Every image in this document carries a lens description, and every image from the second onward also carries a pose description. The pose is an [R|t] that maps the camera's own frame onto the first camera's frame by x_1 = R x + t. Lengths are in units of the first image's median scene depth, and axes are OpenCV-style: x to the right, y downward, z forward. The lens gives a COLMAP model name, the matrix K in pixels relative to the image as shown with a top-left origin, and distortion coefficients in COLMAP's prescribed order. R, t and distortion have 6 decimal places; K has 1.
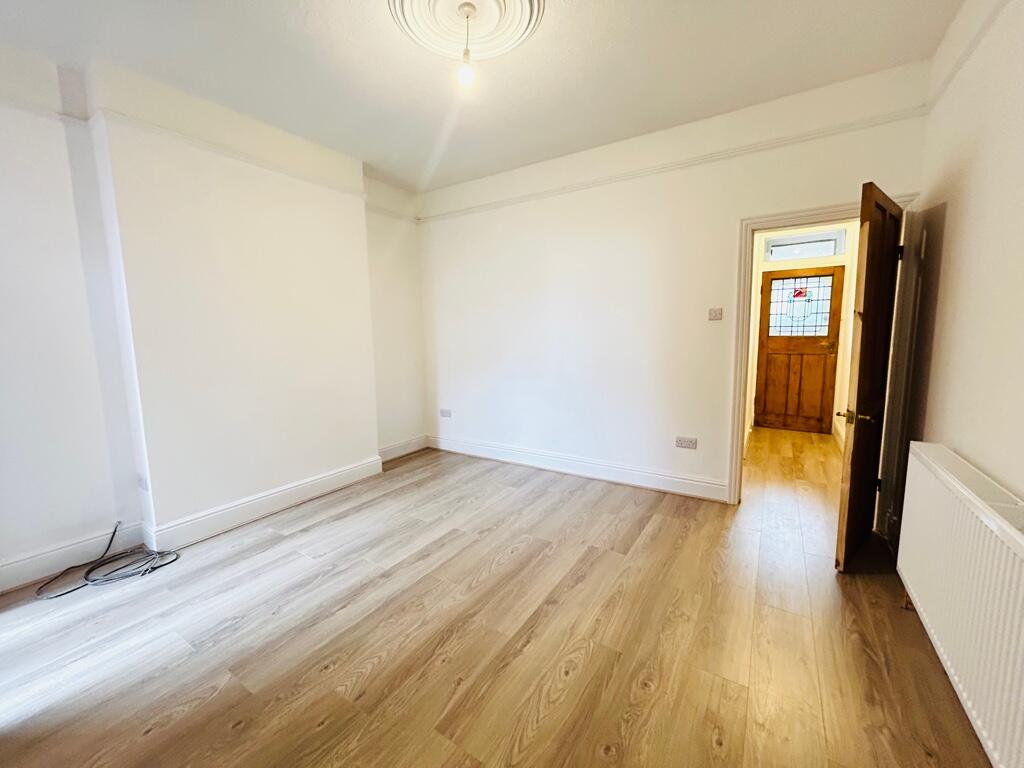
lens RADIAL K [[413.3, 0, 509.1], [0, 413.3, 383.9], [0, 0, 1]] dist [0.002006, 0.000642]
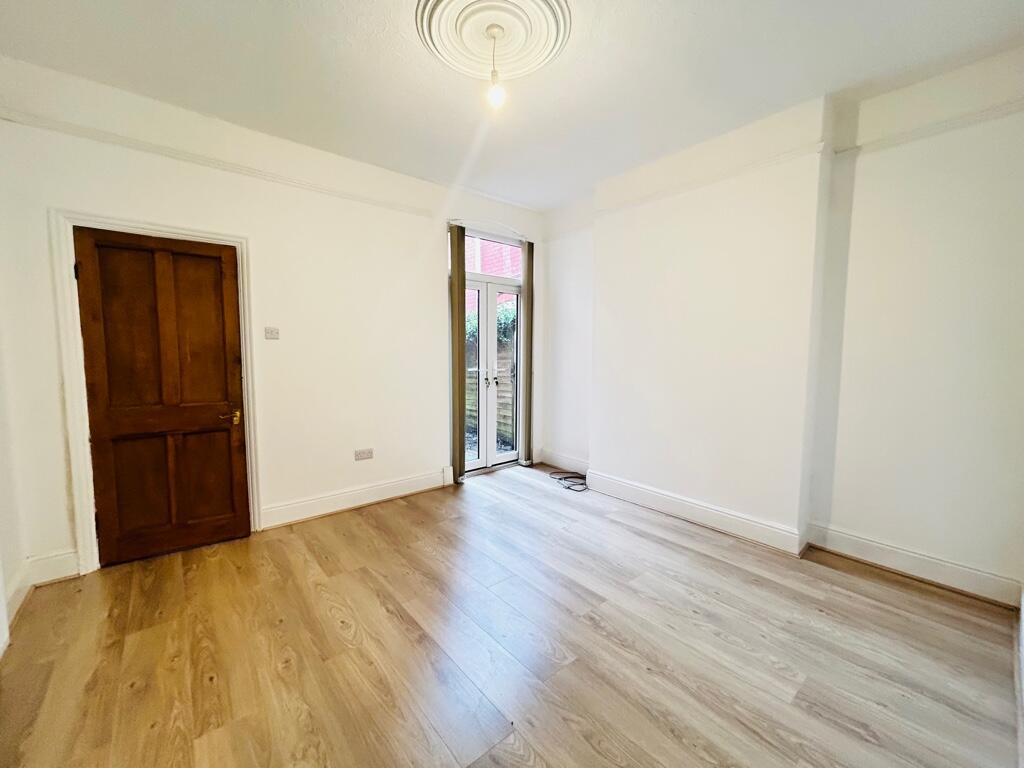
lens RADIAL K [[413.3, 0, 509.0], [0, 413.3, 381.5], [0, 0, 1]] dist [0.002006, 0.000642]
pose [[-0.300765, 0.093015, -0.949151, 0.641602], [-0.114608, 0.984495, 0.132795, -0.146394], [0.946787, 0.148720, -0.285442, 0.991844]]
